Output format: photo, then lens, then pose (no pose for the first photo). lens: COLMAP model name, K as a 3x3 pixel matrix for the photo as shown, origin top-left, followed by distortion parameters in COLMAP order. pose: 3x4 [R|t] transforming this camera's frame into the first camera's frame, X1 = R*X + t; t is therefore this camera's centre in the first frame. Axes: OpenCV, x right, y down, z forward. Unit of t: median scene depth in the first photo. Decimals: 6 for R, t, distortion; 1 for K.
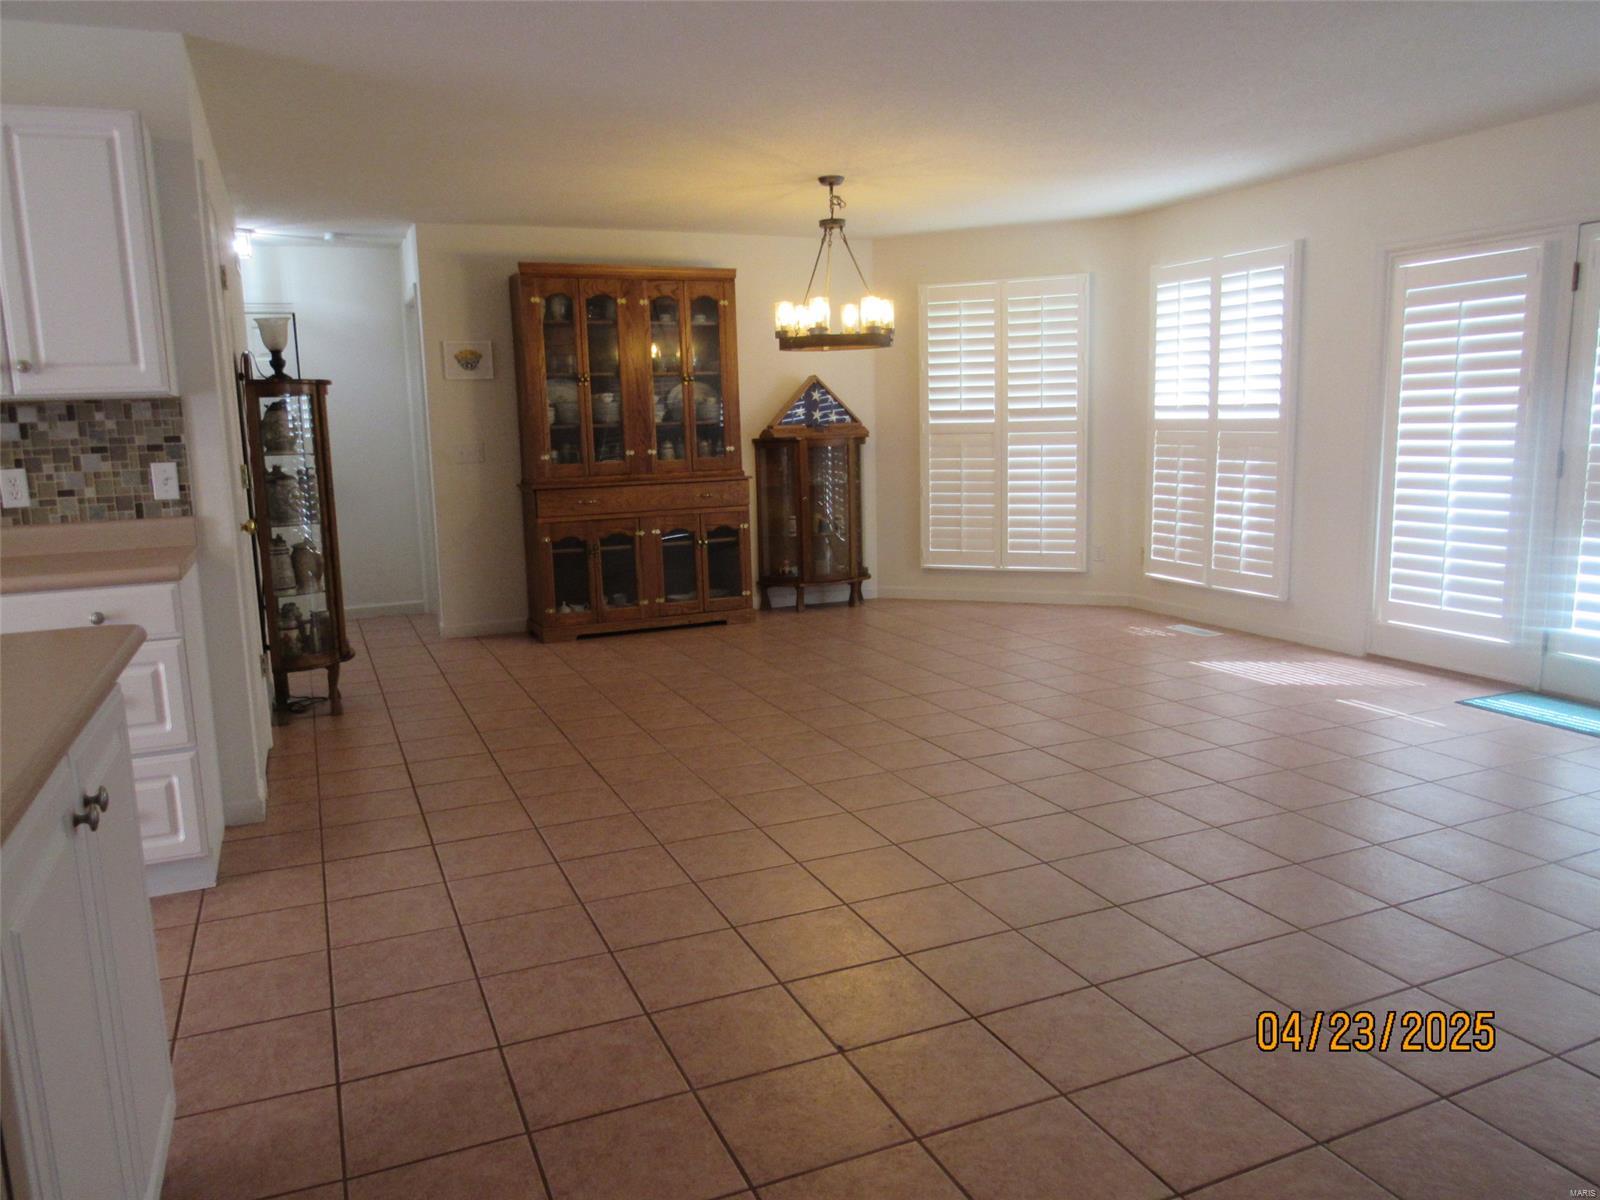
lens RADIAL K [[1157.6, 0, 804.1], [0, 1157.6, 598.7], [0, 0, 1]] dist [-0.024460, 0.020882]
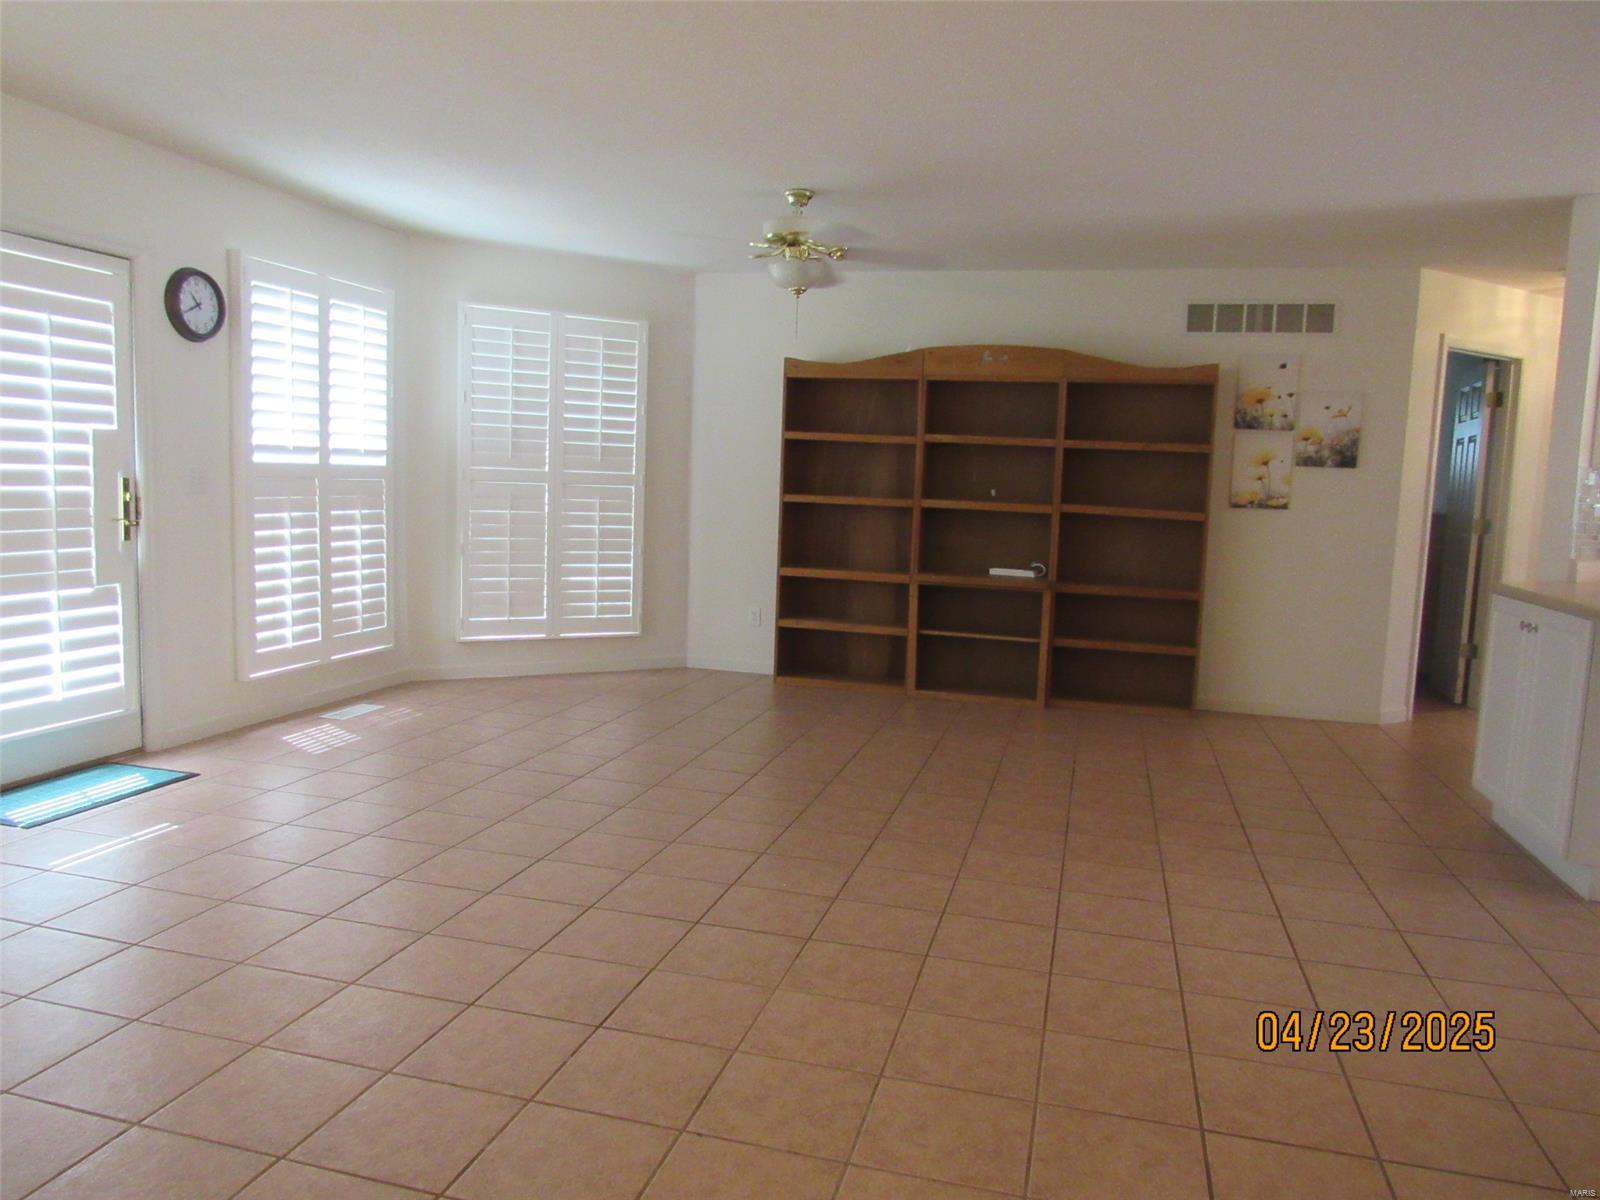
lens RADIAL K [[1157.6, 0, 804.1], [0, 1157.6, 598.7], [0, 0, 1]] dist [-0.024460, 0.020882]
pose [[-0.788536, -0.066608, 0.611371, -0.436819], [0.087398, 0.971891, 0.218610, -0.208801], [-0.608747, 0.225814, -0.760549, 1.415622]]
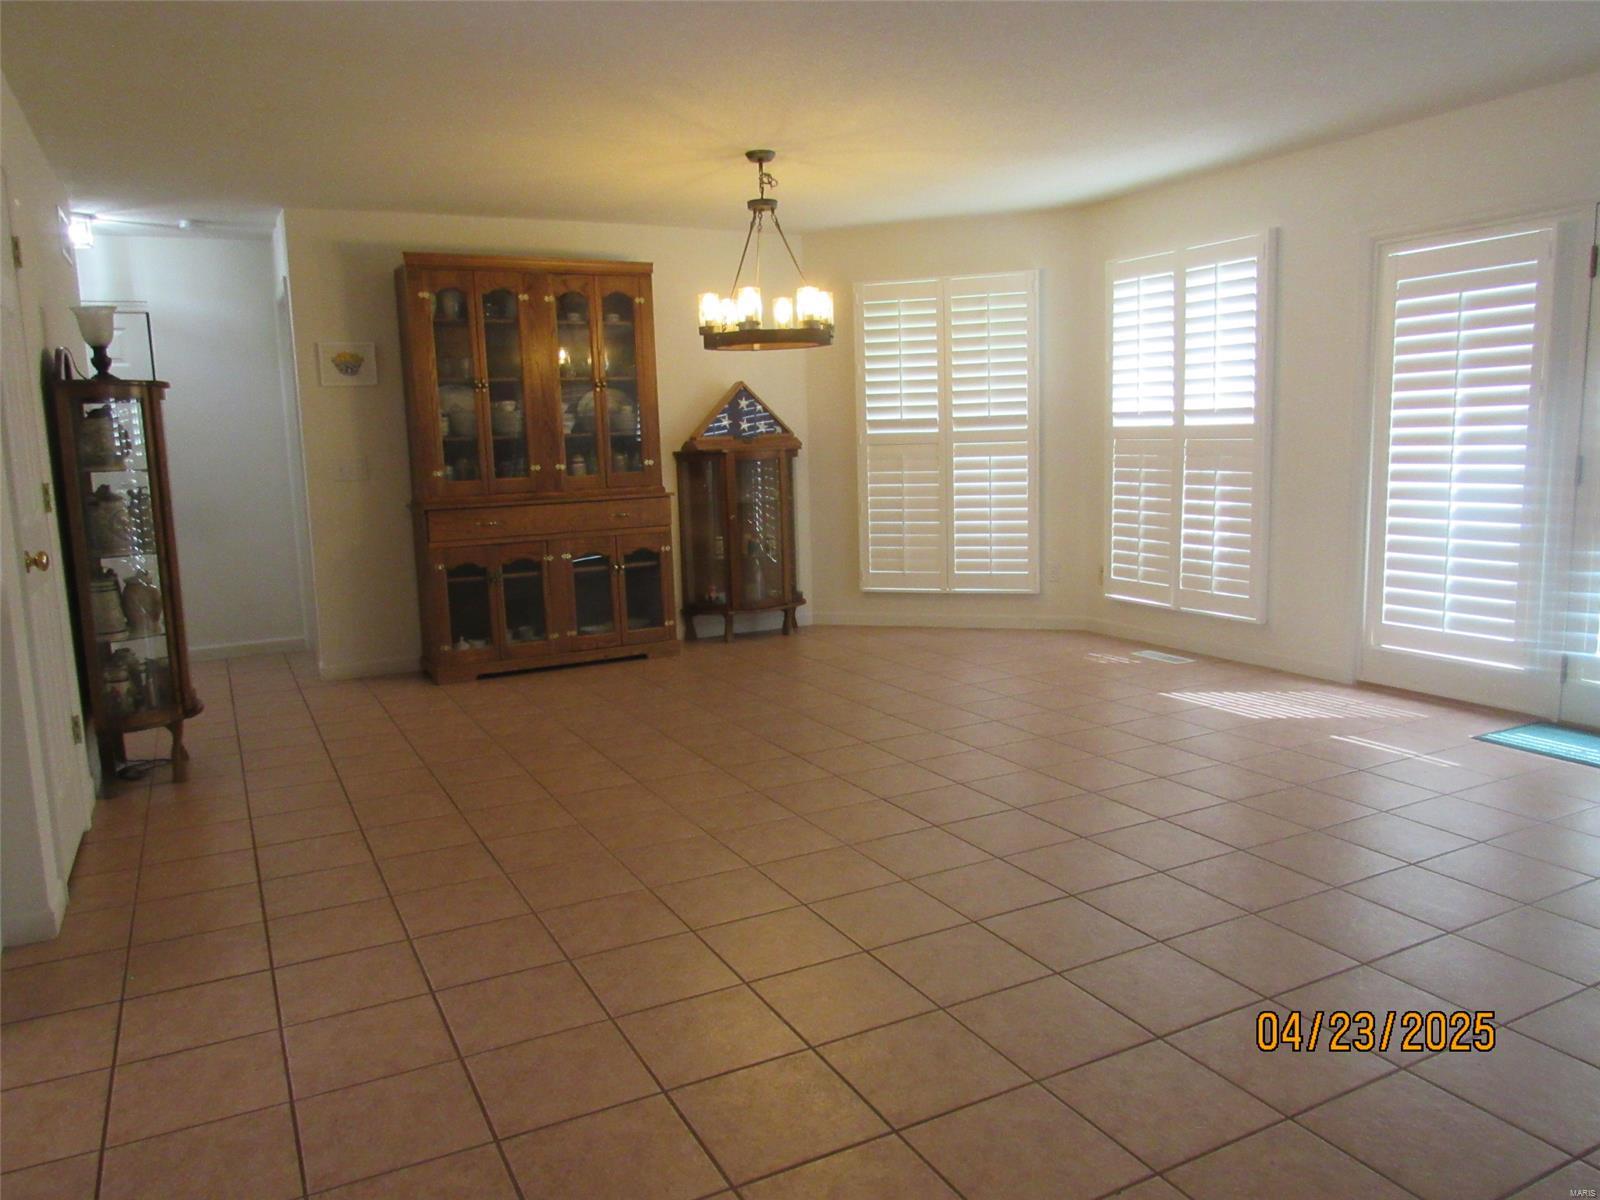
lens RADIAL K [[1157.6, 0, 804.1], [0, 1157.6, 598.7], [0, 0, 1]] dist [-0.024460, 0.020882]
pose [[0.997490, -0.015251, 0.069150, -0.007796], [0.016297, 0.999761, -0.014576, -0.009589], [-0.068911, 0.015666, 0.997500, 0.104738]]
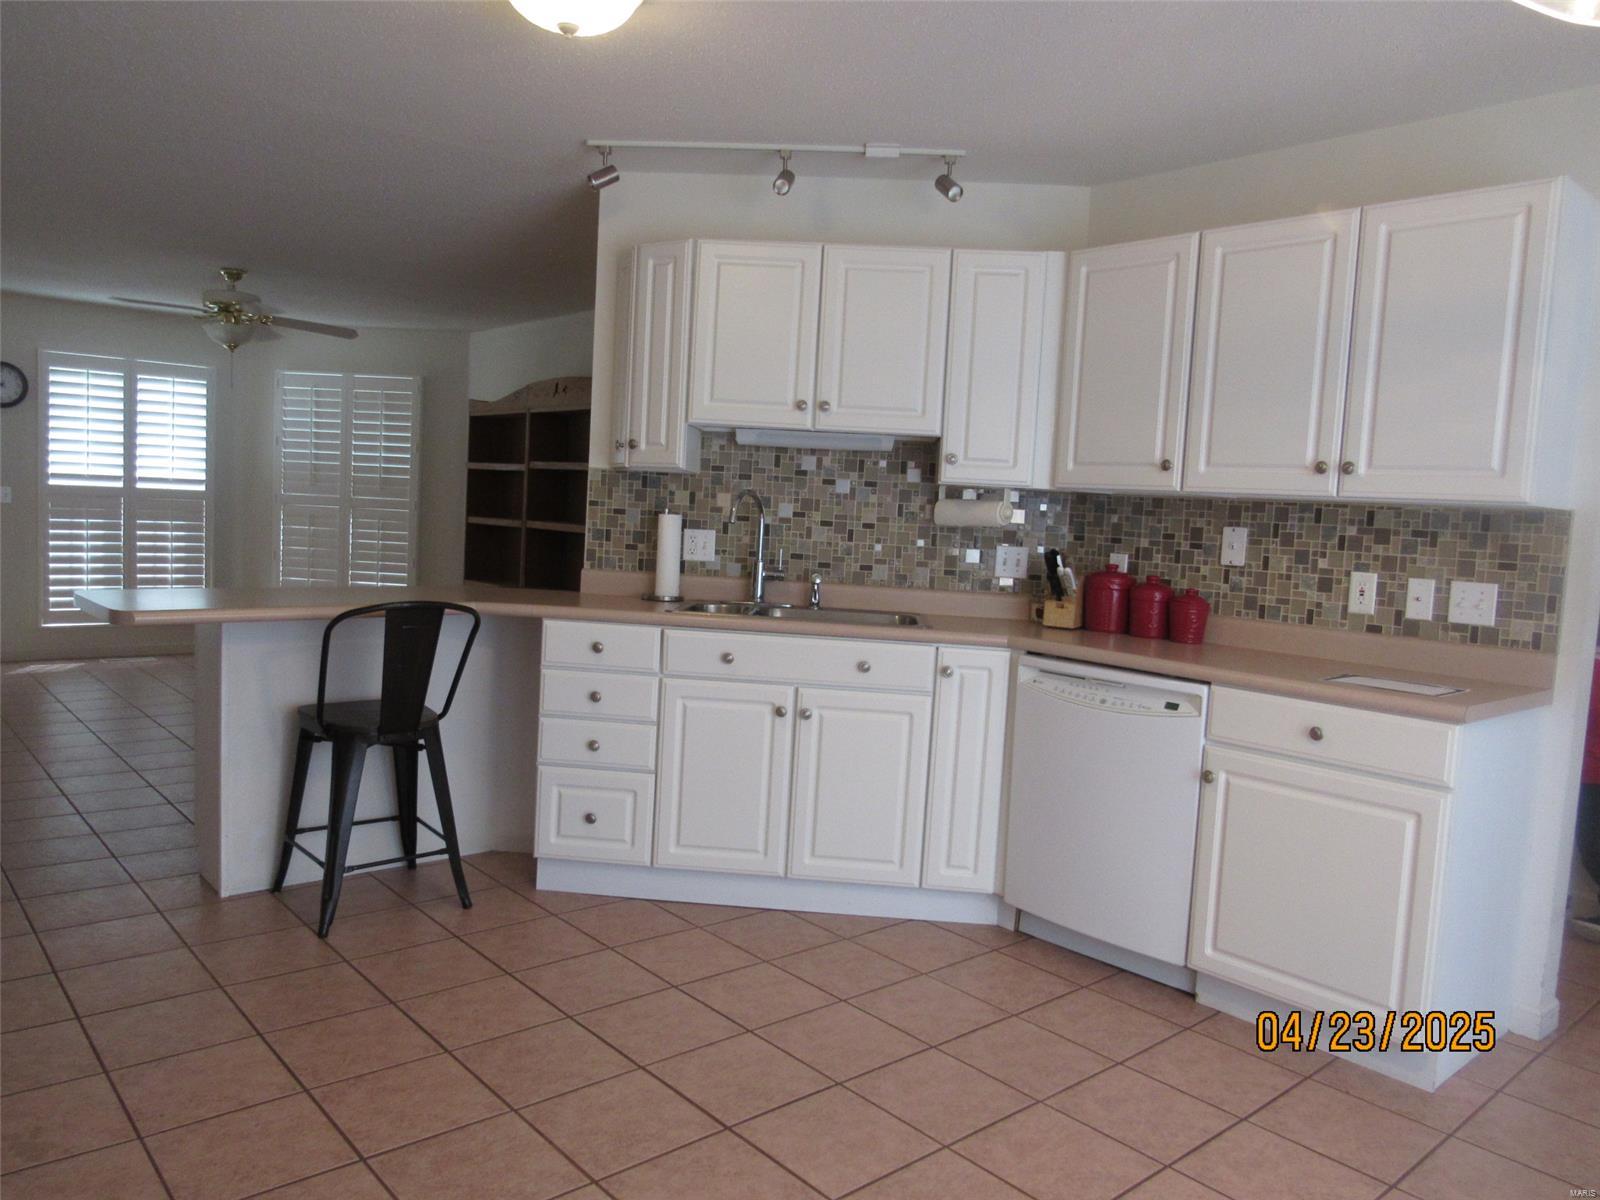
lens RADIAL K [[1157.6, 0, 804.1], [0, 1157.6, 598.7], [0, 0, 1]] dist [-0.024460, 0.020882]
pose [[-0.303130, -0.062825, 0.950876, -1.015446], [0.120066, 0.987355, 0.103511, -0.077465], [-0.945355, 0.145545, -0.291754, 0.676747]]
